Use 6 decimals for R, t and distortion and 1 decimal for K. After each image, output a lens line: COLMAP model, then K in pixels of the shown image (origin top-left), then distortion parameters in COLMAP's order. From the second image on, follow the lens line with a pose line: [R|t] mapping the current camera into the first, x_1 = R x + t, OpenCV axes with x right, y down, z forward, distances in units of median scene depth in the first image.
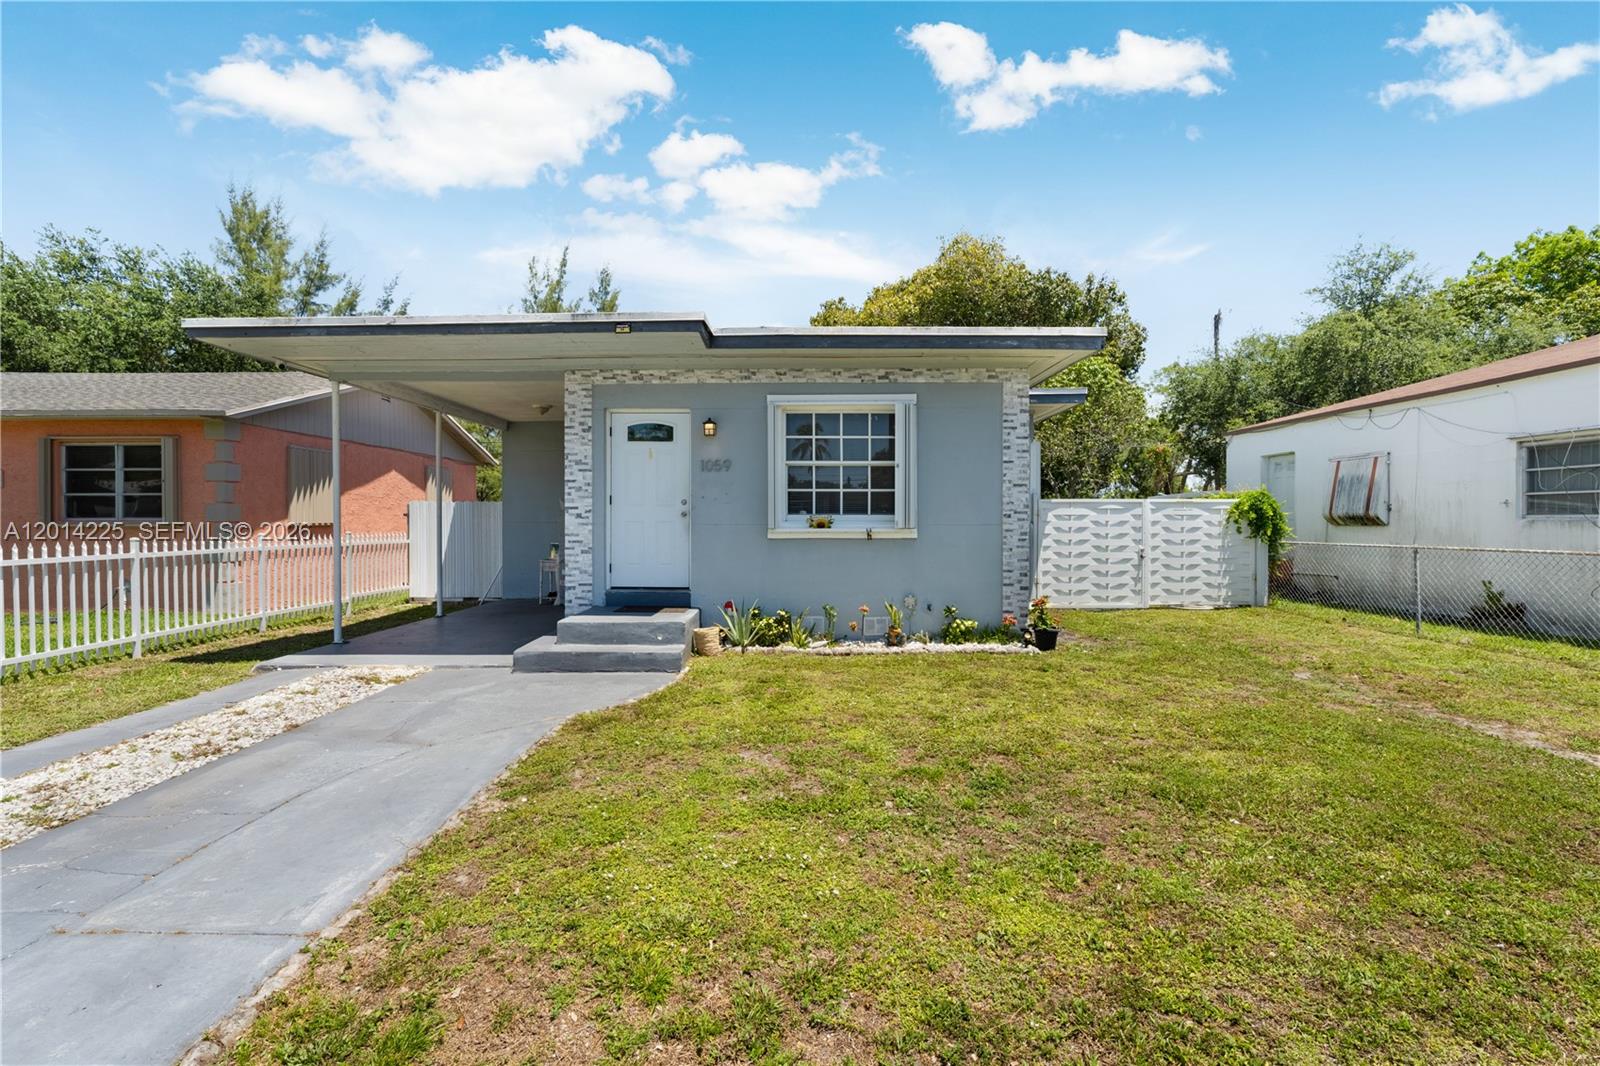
lens RADIAL K [[705.1, 0, 780.0], [0, 705.1, 527.1], [0, 0, 1]] dist [0.000779, -0.000123]
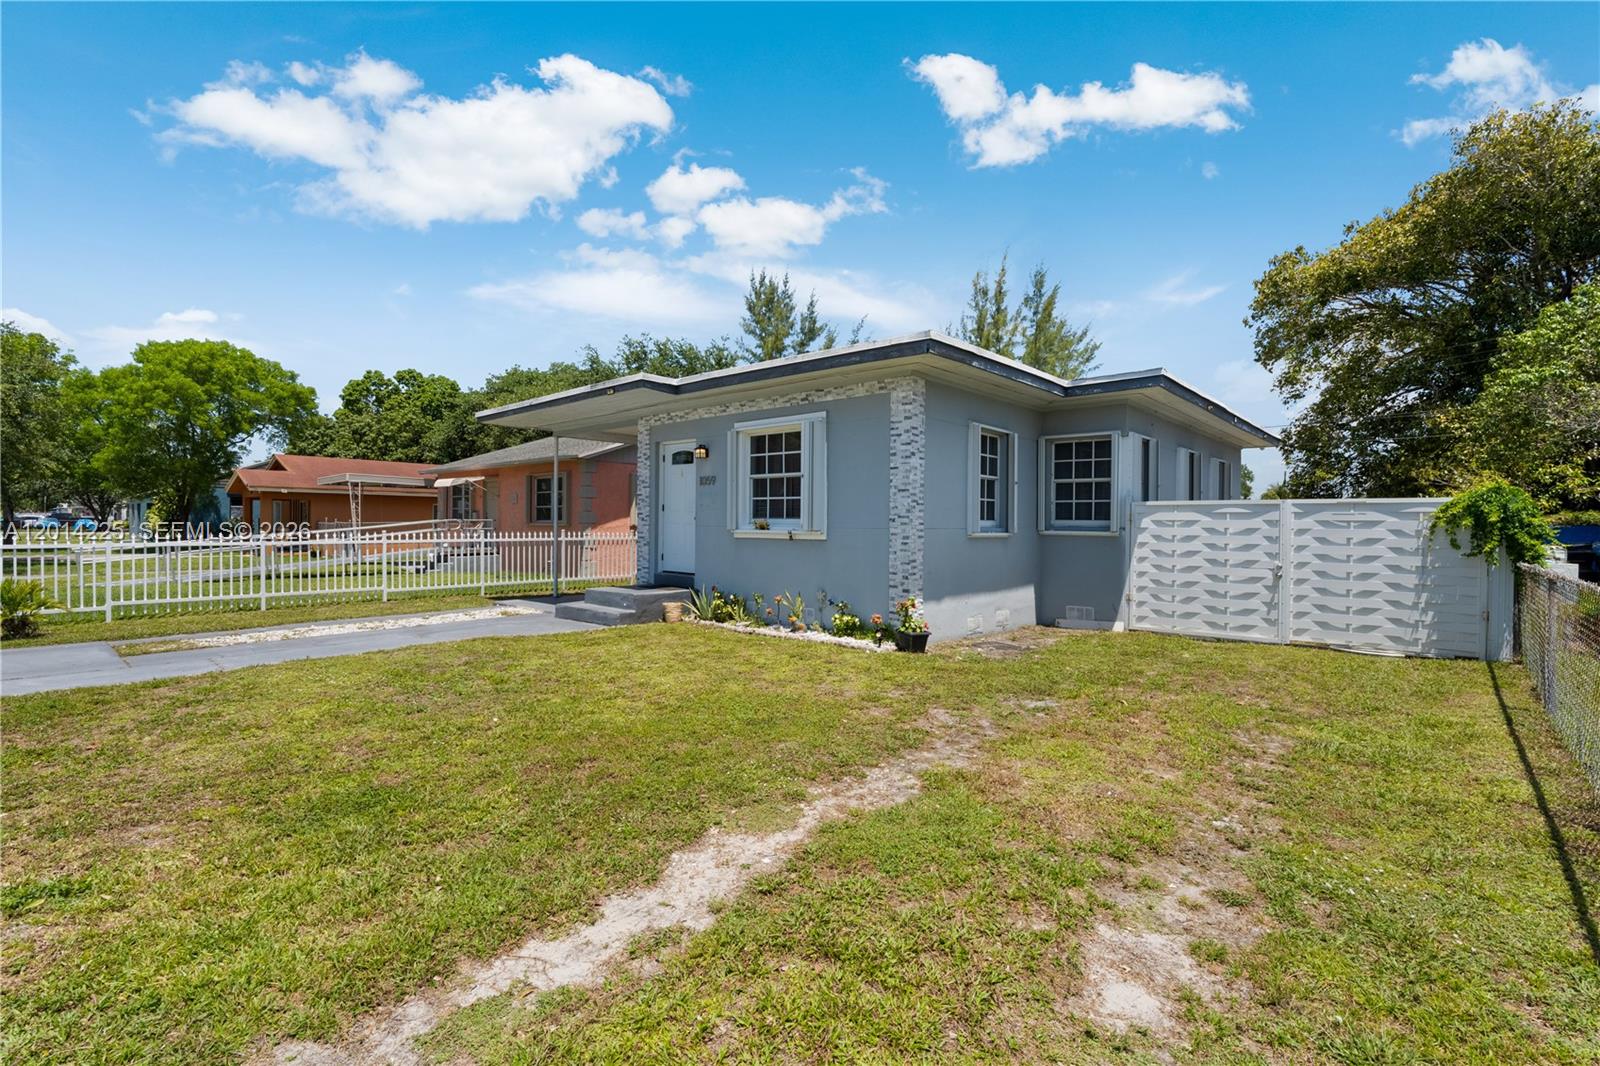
lens RADIAL K [[705.1, 0, 780.0], [0, 705.1, 527.1], [0, 0, 1]] dist [0.000779, -0.000123]
pose [[0.755943, 0.010273, -0.654557, 0.603755], [-0.014965, 0.999887, -0.001590, -0.001087], [0.654466, 0.010998, 0.756011, 0.074066]]
